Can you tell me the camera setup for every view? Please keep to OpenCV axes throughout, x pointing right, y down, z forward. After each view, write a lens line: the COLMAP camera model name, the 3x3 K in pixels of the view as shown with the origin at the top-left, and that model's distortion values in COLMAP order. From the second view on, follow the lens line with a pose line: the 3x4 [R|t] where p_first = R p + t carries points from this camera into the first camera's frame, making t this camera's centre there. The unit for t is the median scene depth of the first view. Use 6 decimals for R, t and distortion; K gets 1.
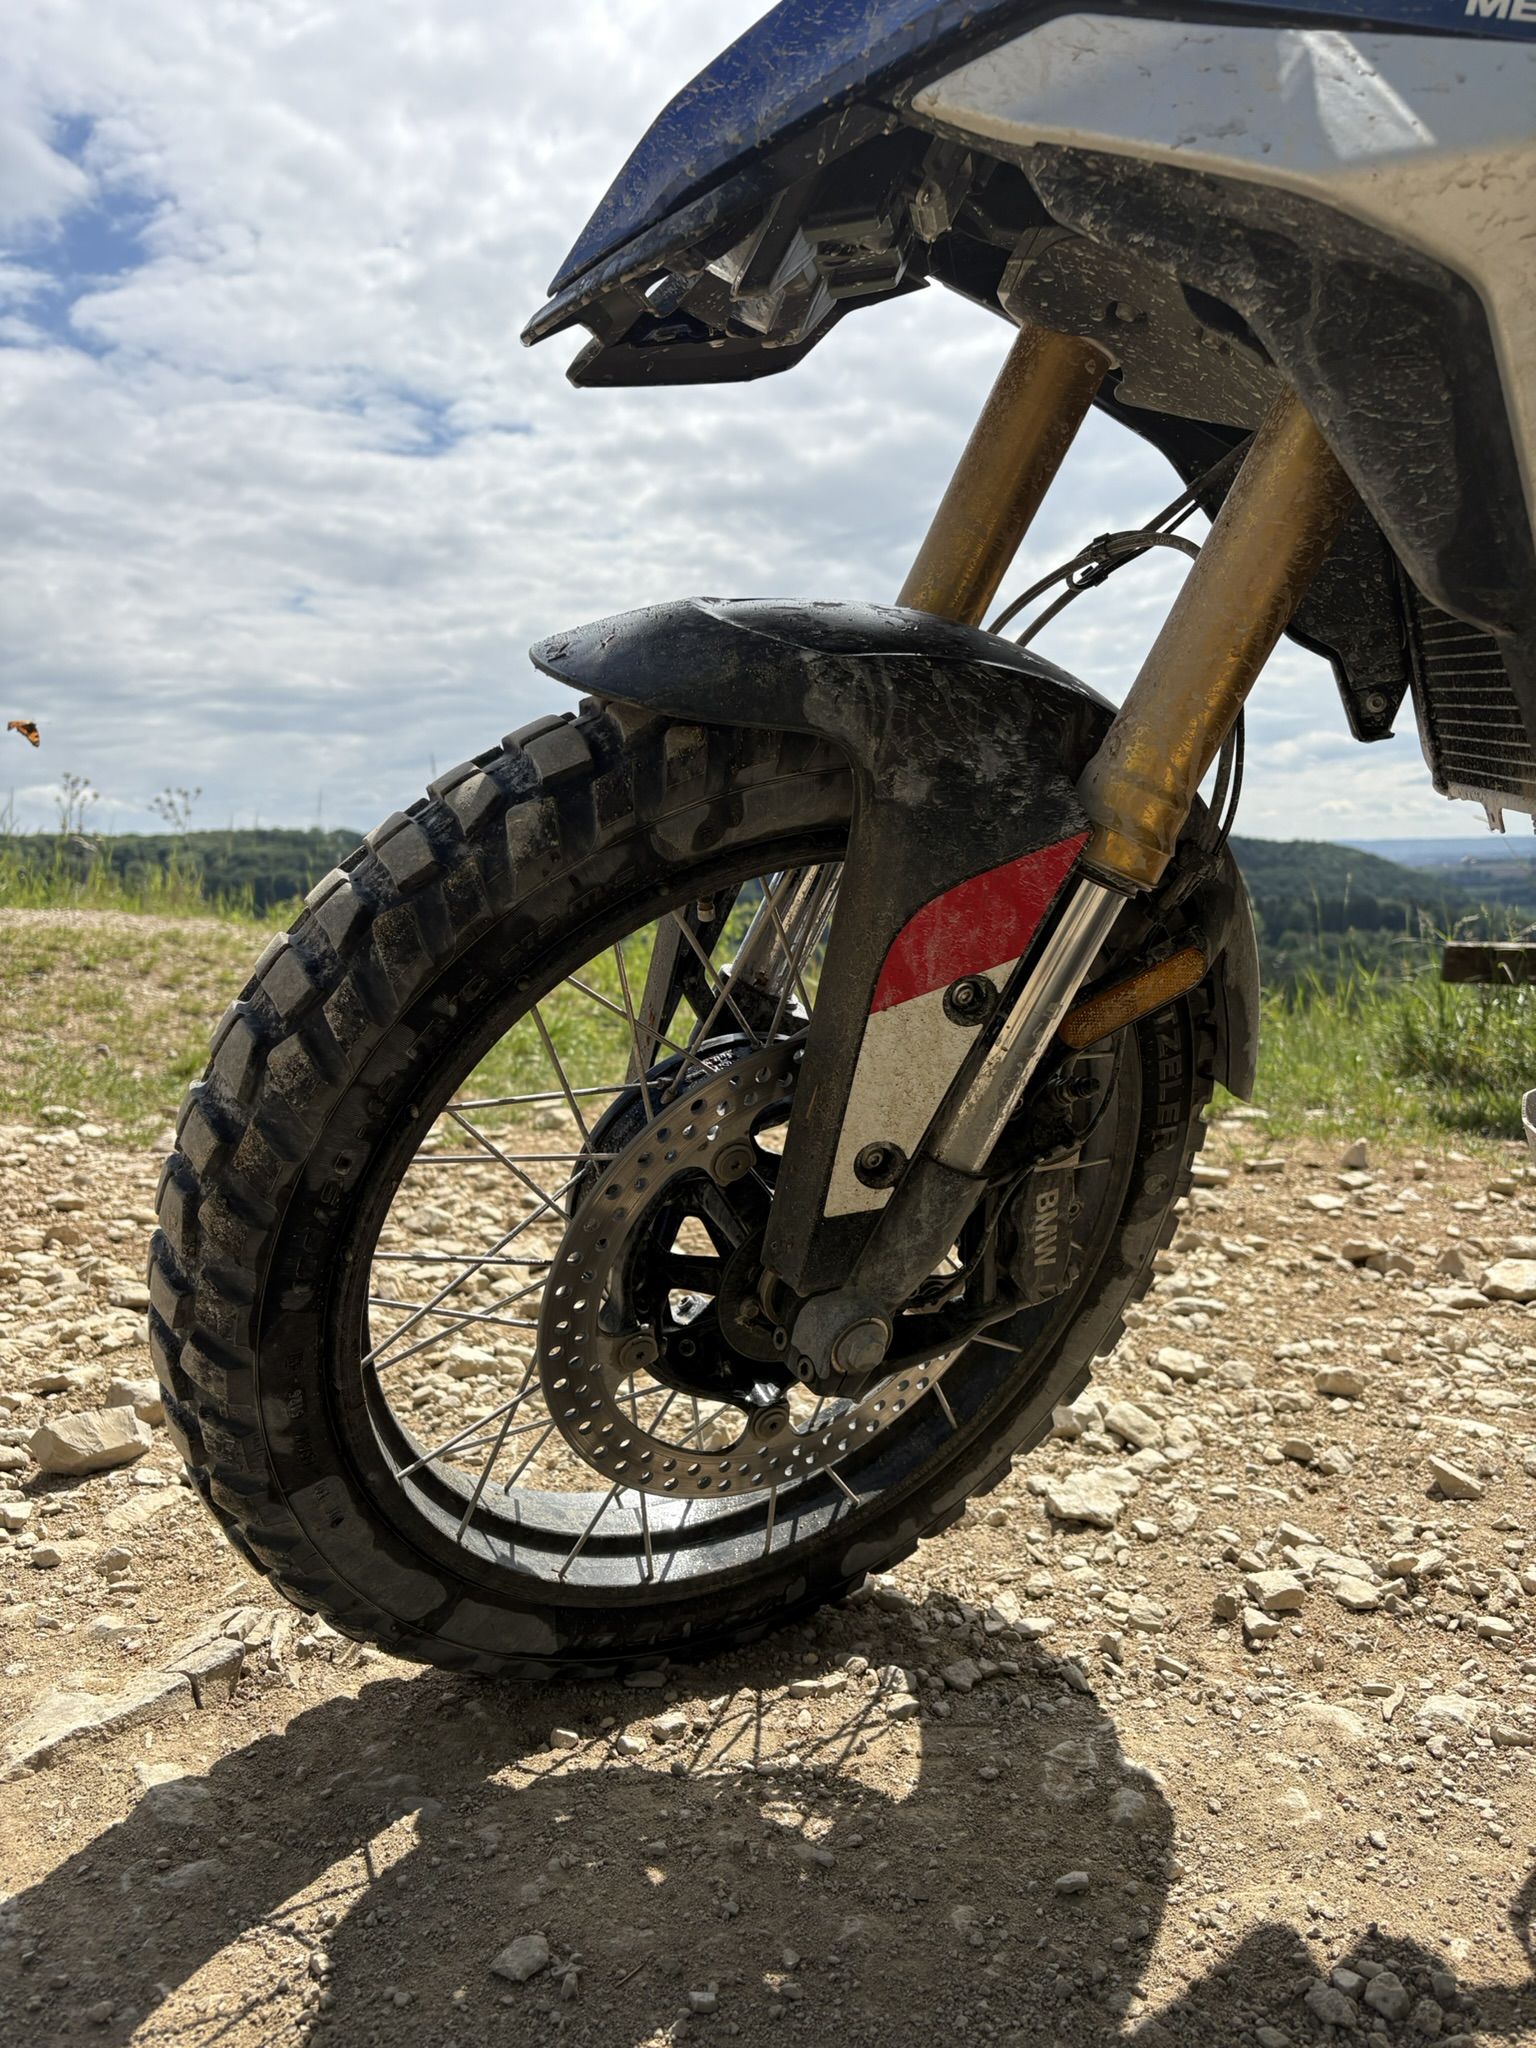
lens RADIAL K [[1544.3, 0, 768.9], [0, 1544.3, 1011.7], [0, 0, 1]] dist [0.041355, -0.050903]
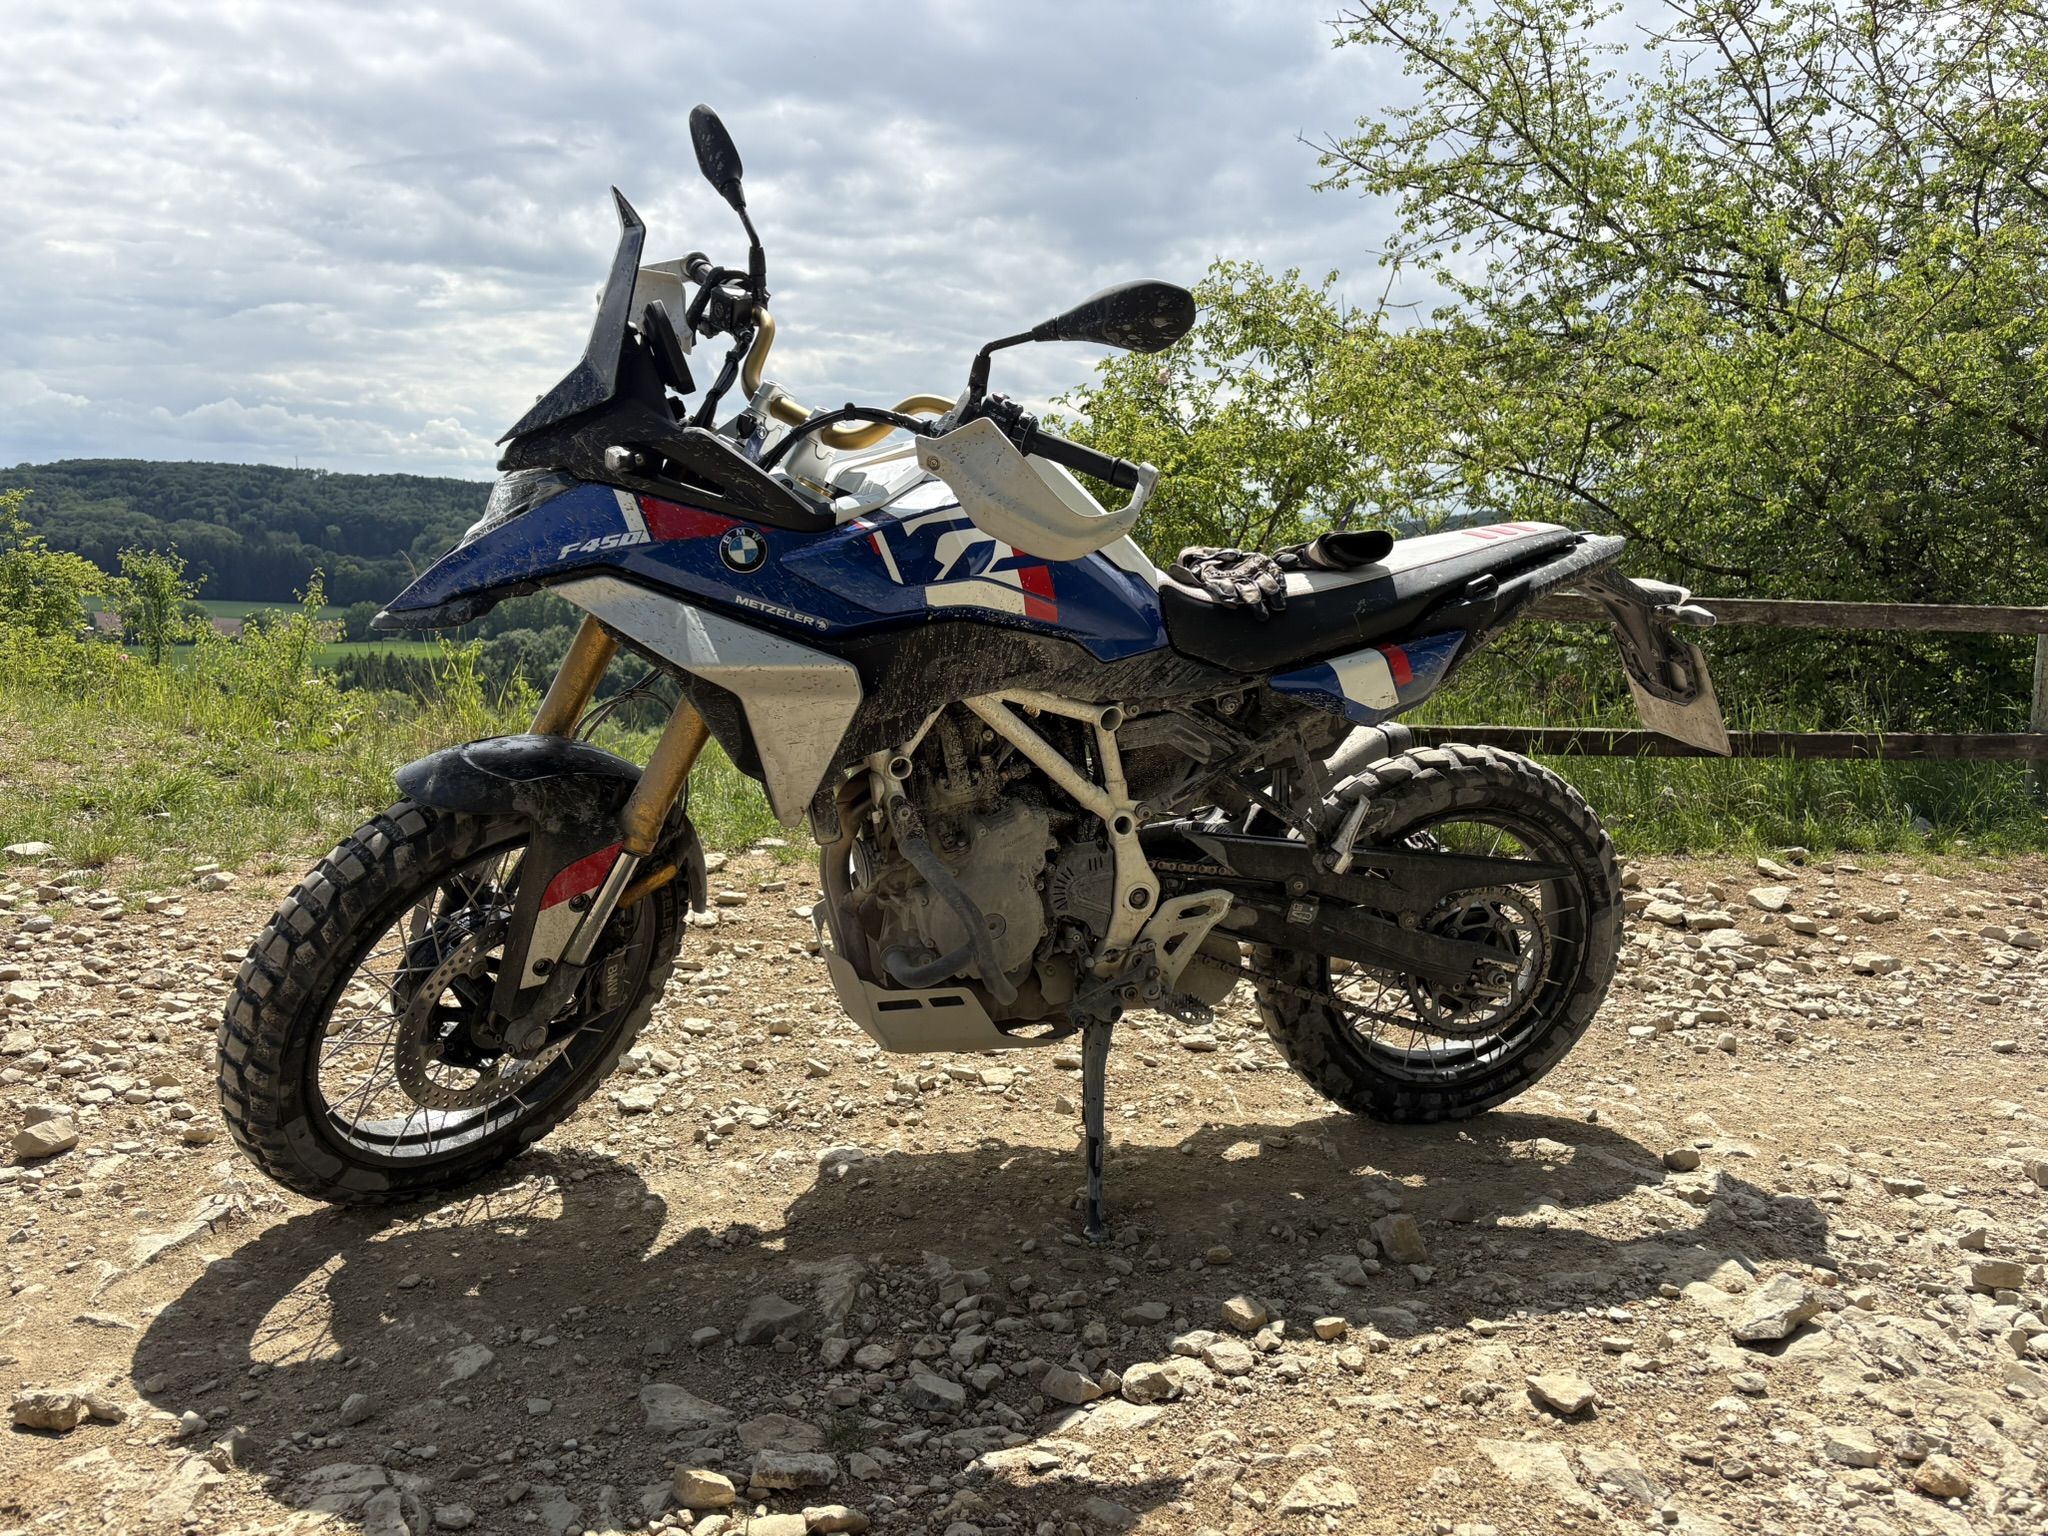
lens RADIAL K [[1544.3, 0, 1031.0], [0, 1544.3, 764.6], [0, 0, 1]] dist [0.041355, -0.050903]
pose [[0.909129, -0.031300, 0.415337, -0.208357], [0.007440, 0.998234, 0.058942, -0.316323], [-0.416449, -0.050496, 0.907756, -1.371401]]
